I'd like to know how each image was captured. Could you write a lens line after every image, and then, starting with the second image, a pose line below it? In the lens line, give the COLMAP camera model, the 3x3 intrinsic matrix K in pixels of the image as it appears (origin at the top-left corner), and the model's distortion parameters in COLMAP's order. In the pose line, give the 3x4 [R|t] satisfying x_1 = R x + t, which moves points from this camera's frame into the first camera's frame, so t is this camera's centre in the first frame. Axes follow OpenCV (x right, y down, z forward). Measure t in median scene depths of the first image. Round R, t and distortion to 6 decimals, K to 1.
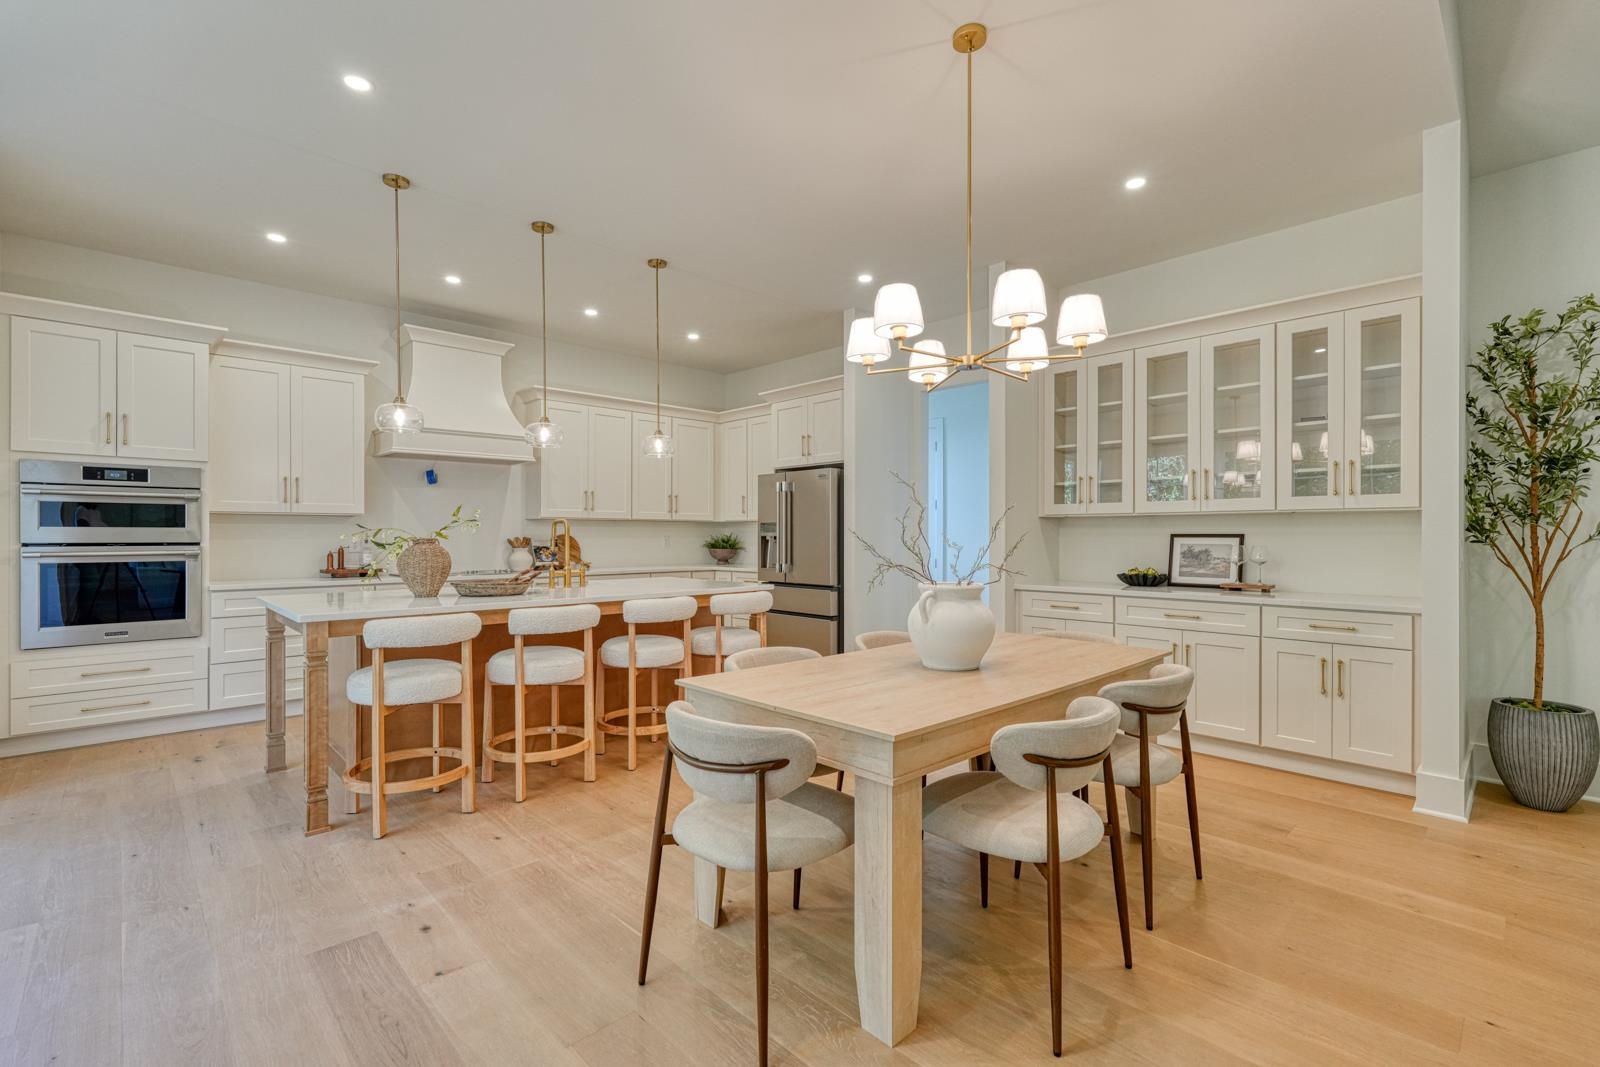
lens RADIAL K [[702.7, 0, 763.9], [0, 702.7, 537.3], [0, 0, 1]] dist [0.002426, -0.000550]
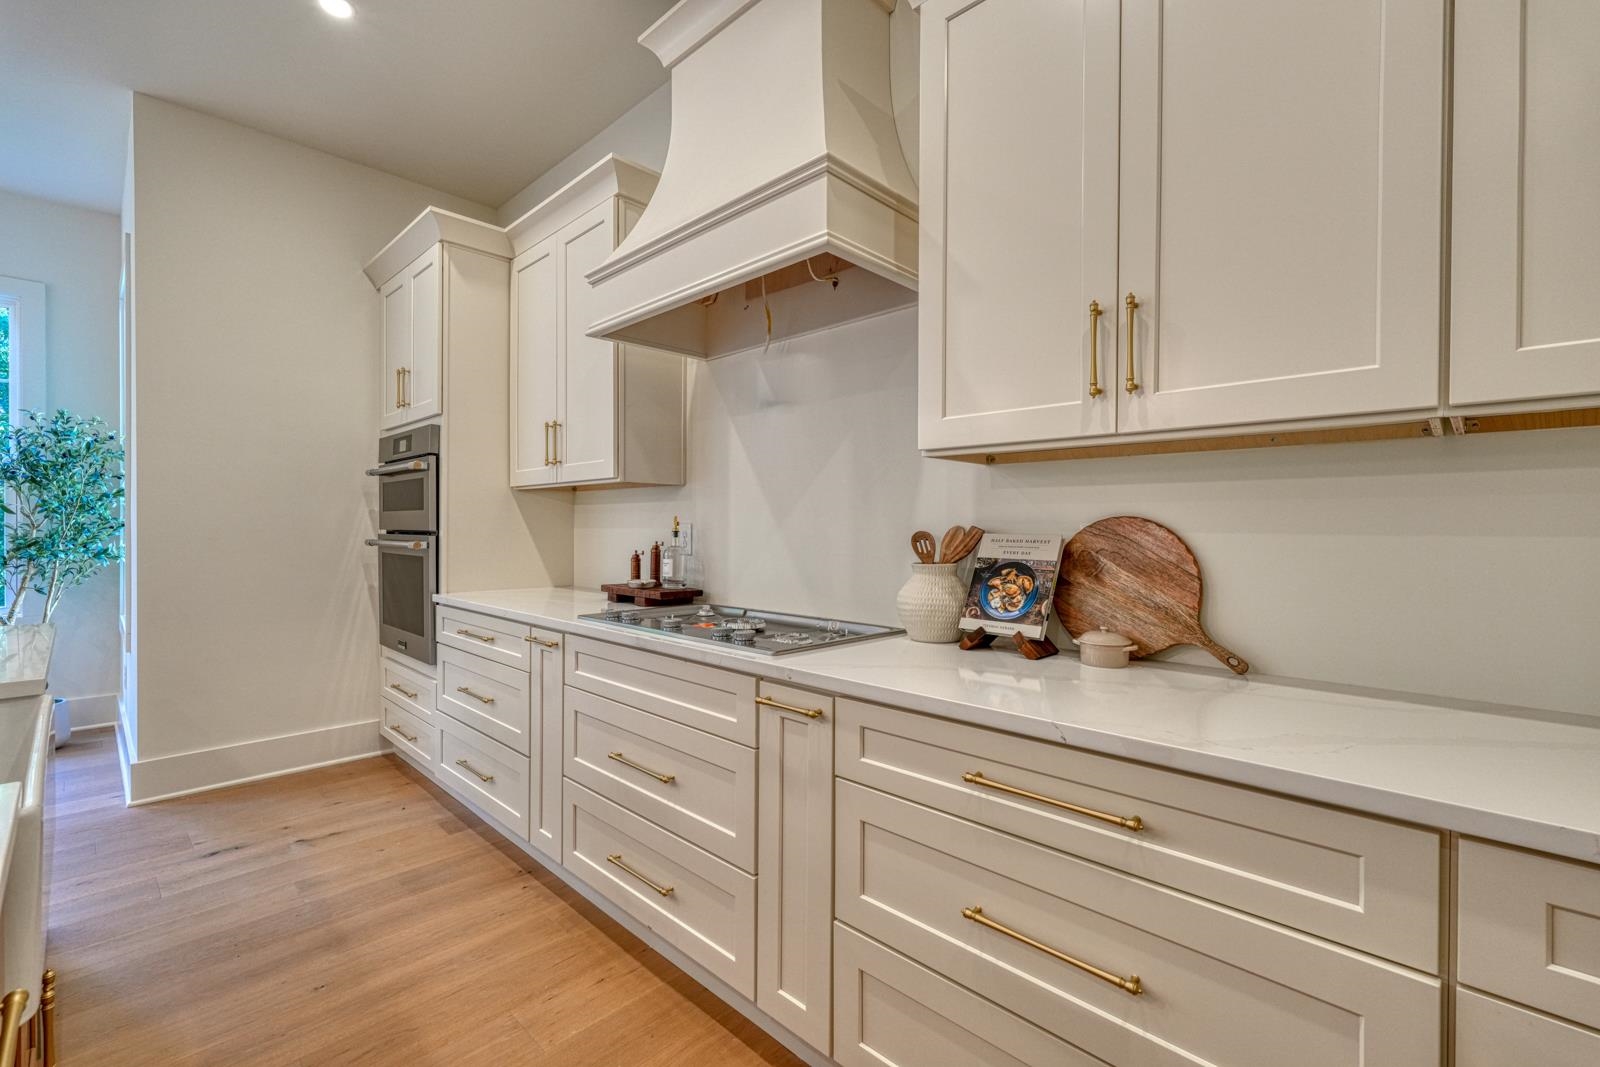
lens RADIAL K [[702.7, 0, 826.6], [0, 702.7, 532.7], [0, 0, 1]] dist [0.002426, -0.000550]
pose [[0.078955, 0.005216, -0.996865, -0.075954], [-0.009215, 0.999947, 0.004503, 0.002240], [0.996836, 0.008830, 0.078999, 1.281514]]
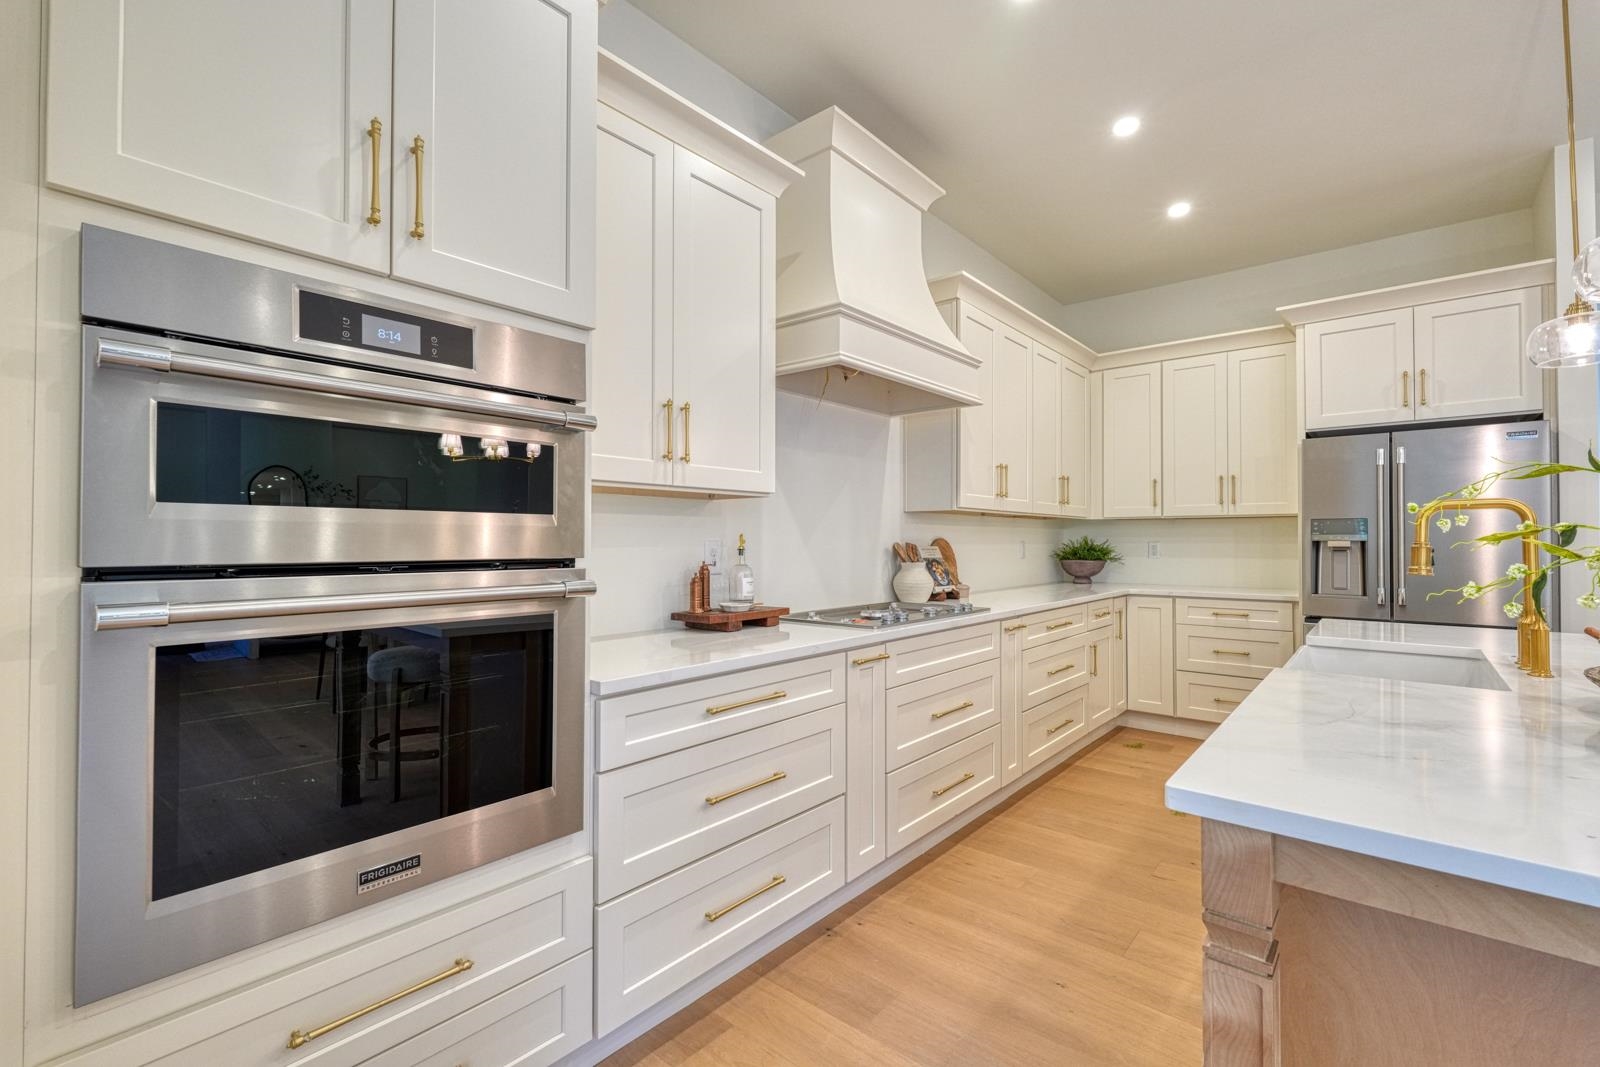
lens RADIAL K [[702.7, 0, 784.6], [0, 702.7, 524.9], [0, 0, 1]] dist [0.002426, -0.000550]
pose [[0.993057, 0.003088, 0.117598, -0.713127], [-0.000009, 0.999657, -0.026177, 0.000146], [-0.117638, 0.025994, 0.992716, 0.618573]]
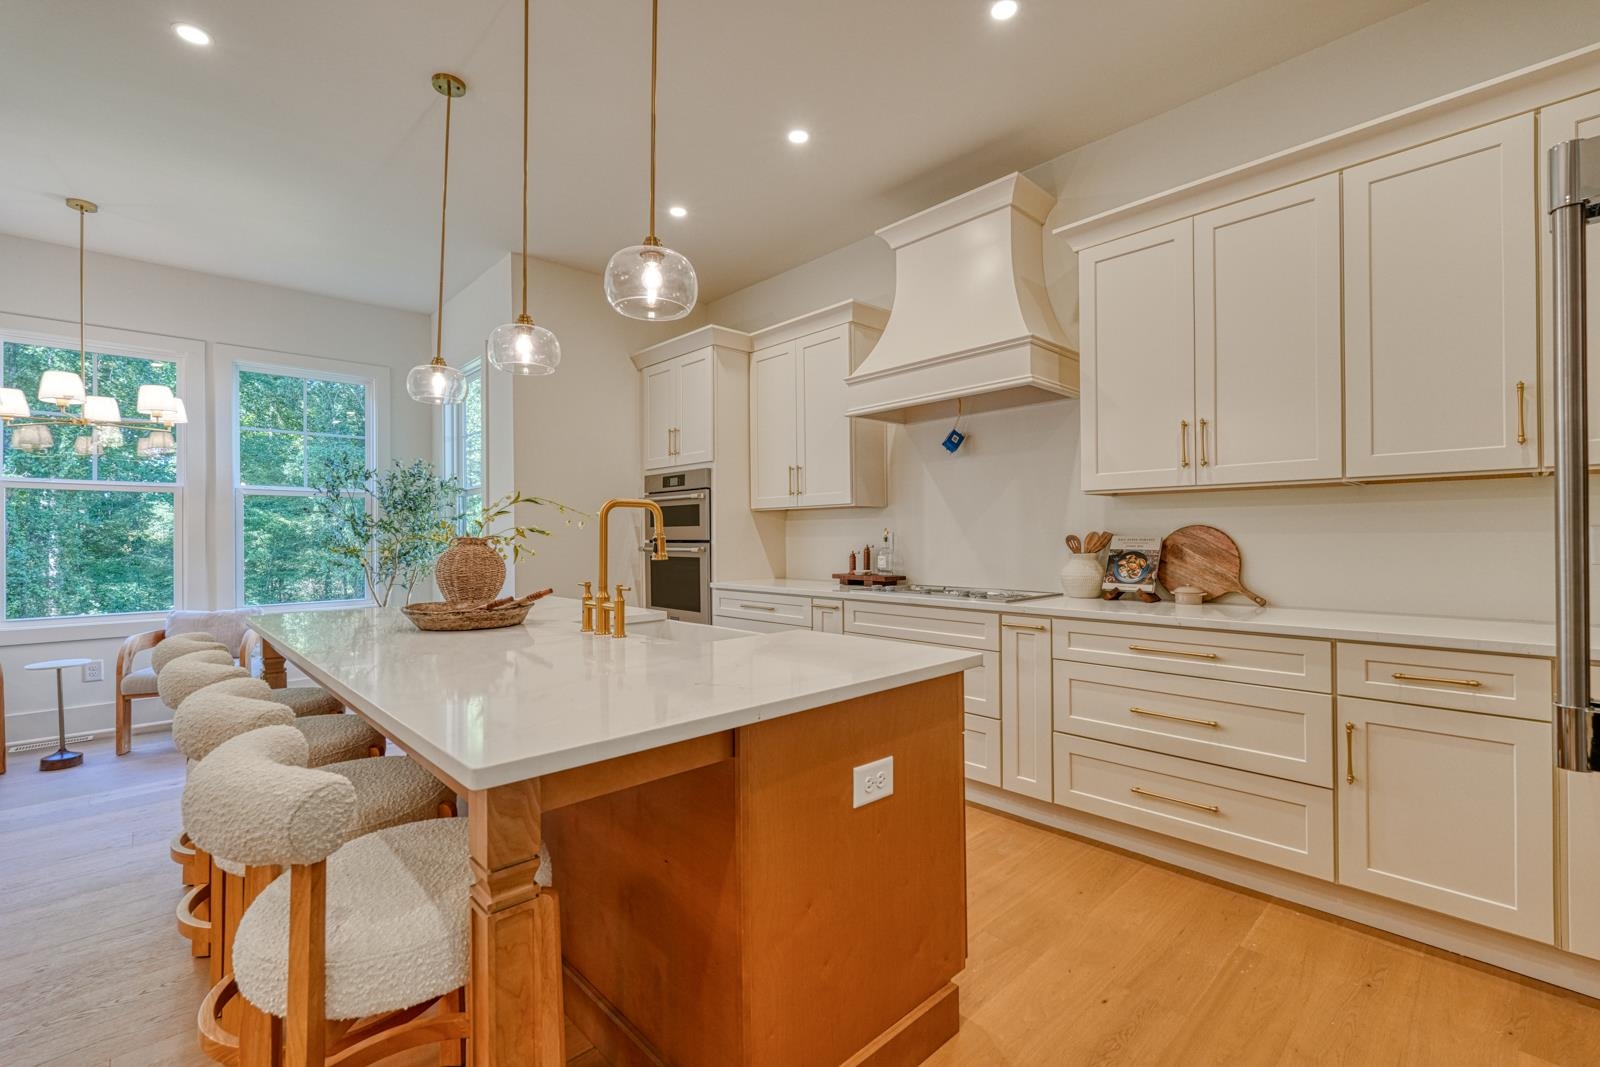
lens RADIAL K [[702.7, 0, 823.9], [0, 702.7, 532.8], [0, 0, 1]] dist [0.002426, -0.000550]
pose [[0.032514, -0.007070, -0.999446, 0.222795], [0.003912, 0.999968, -0.006946, 0.004432], [0.999464, -0.003684, 0.032540, 1.092298]]
